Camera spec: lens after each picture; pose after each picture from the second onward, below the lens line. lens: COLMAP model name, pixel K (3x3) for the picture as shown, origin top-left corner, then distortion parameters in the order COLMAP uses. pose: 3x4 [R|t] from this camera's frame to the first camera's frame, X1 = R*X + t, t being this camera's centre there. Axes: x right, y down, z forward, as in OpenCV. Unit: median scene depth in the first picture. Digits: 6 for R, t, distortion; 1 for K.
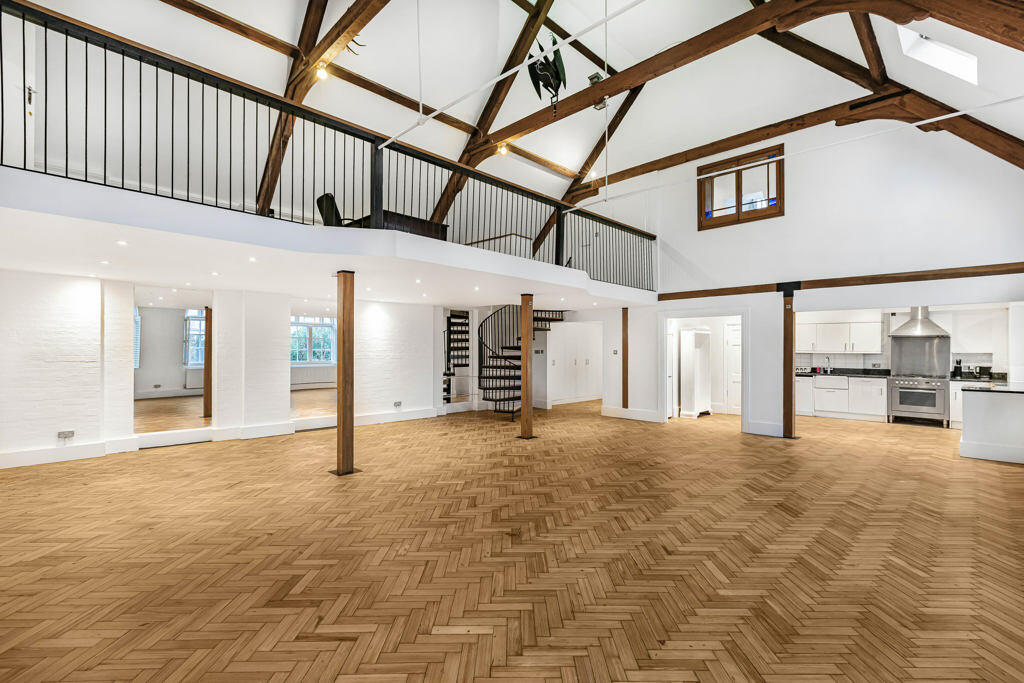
lens RADIAL K [[467.8, 0, 510.3], [0, 467.8, 346.6], [0, 0, 1]] dist [0.001171, -0.000090]
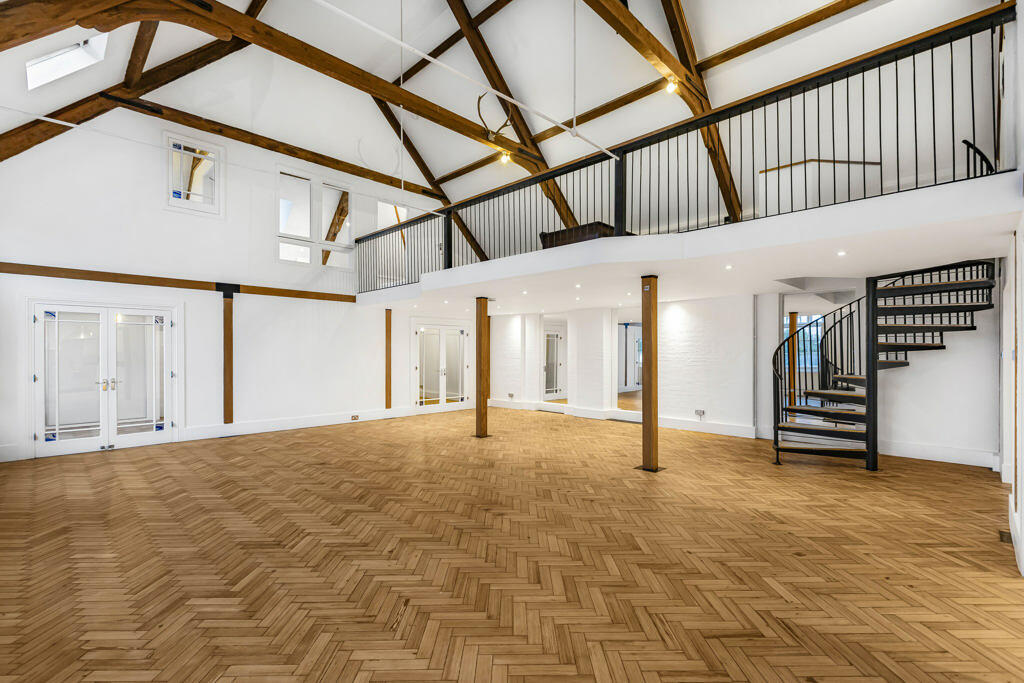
lens RADIAL K [[459.5, 0, 512.0], [0, 459.5, 341.5], [0, 0, 1]] dist [0.023633, -0.010208]
pose [[0.002298, -0.025822, -0.999664, 0.686853], [0.008328, 0.999632, -0.025802, 0.008765], [0.999963, -0.008266, 0.002512, 0.699151]]
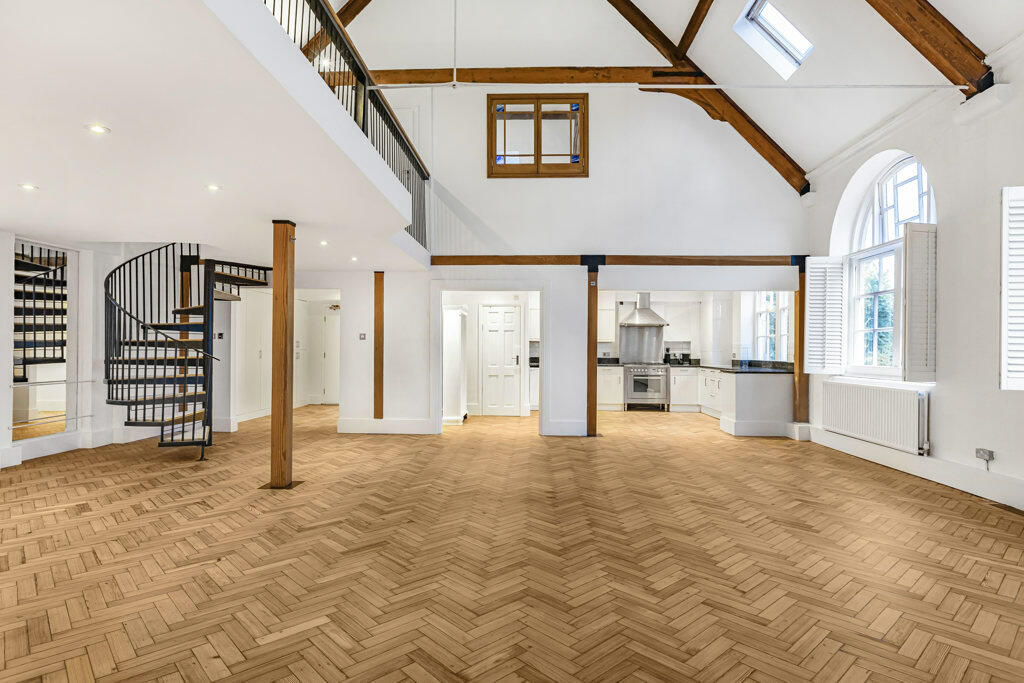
lens RADIAL K [[558.7, 0, 512.0], [0, 558.7, 341.5], [0, 0, 1]] dist [-0.001052, -0.000736]
pose [[0.734320, 0.010857, 0.678716, -0.188044], [-0.009179, 0.999939, -0.006065, 0.025701], [-0.678741, -0.001777, 0.734375, 0.307495]]
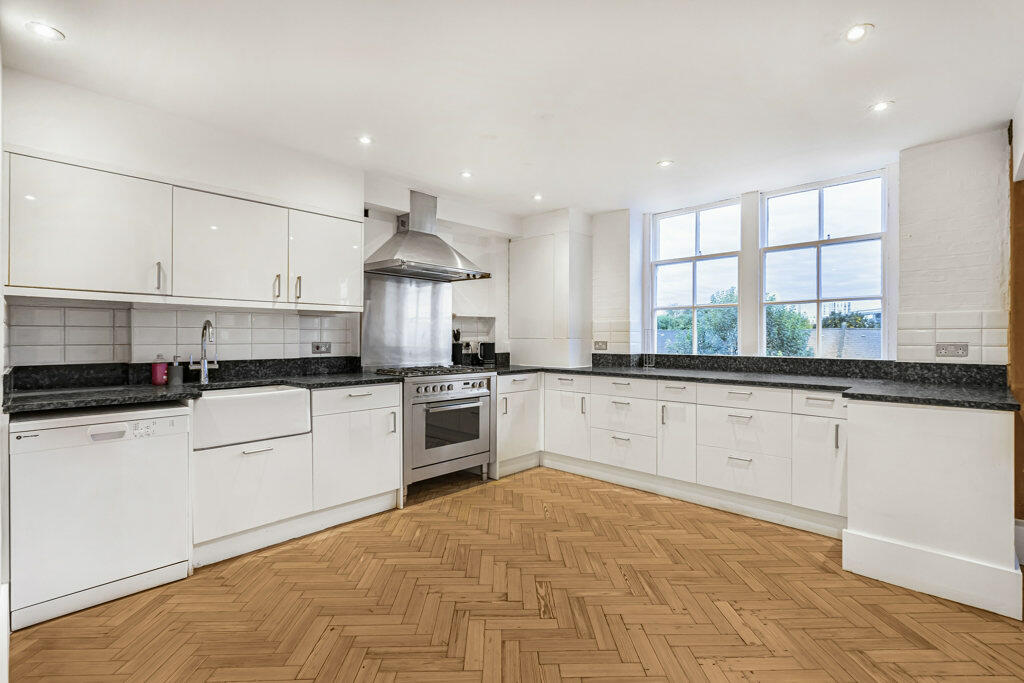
lens RADIAL K [[464.7, 0, 511.5], [0, 464.7, 339.2], [0, 0, 1]] dist [0.001953, 0.000136]
pose [[-0.019373, -0.007617, 0.999783, 0.484475], [-0.007290, 0.999945, 0.007477, 0.034664], [-0.999786, -0.007144, -0.019428, 0.983721]]
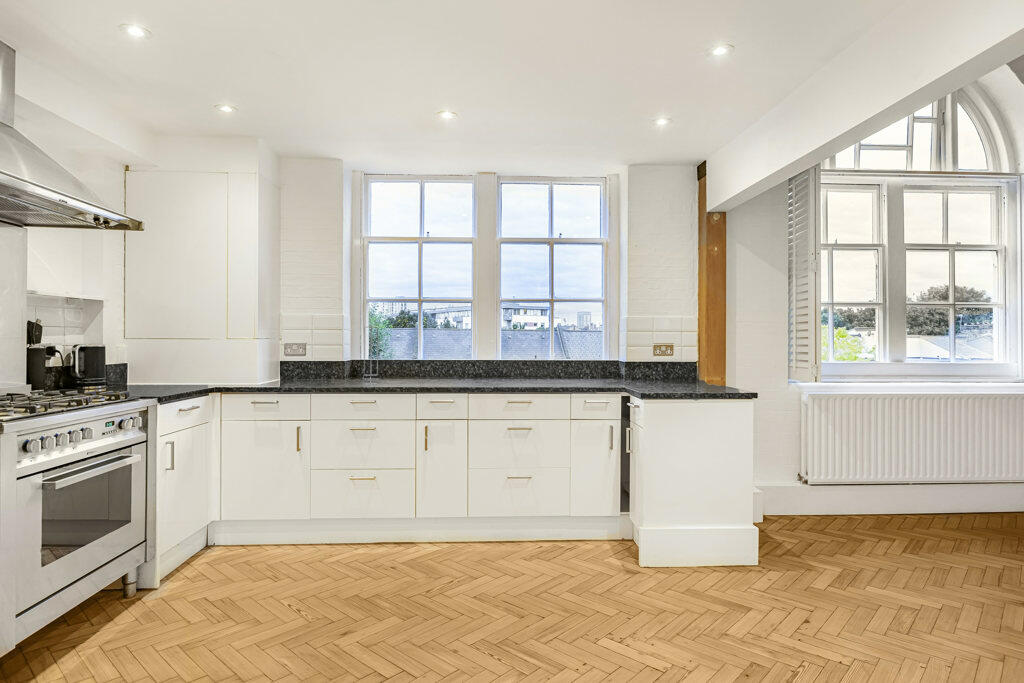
lens RADIAL K [[591.5, 0, 512.0], [0, 591.5, 341.5], [0, 0, 1]] dist [-0.001800, -0.000462]
pose [[-0.738275, -0.010604, 0.674416, 0.571734], [-0.011795, 0.999926, 0.002810, 0.035650], [-0.674396, -0.005880, -0.738346, 1.095194]]
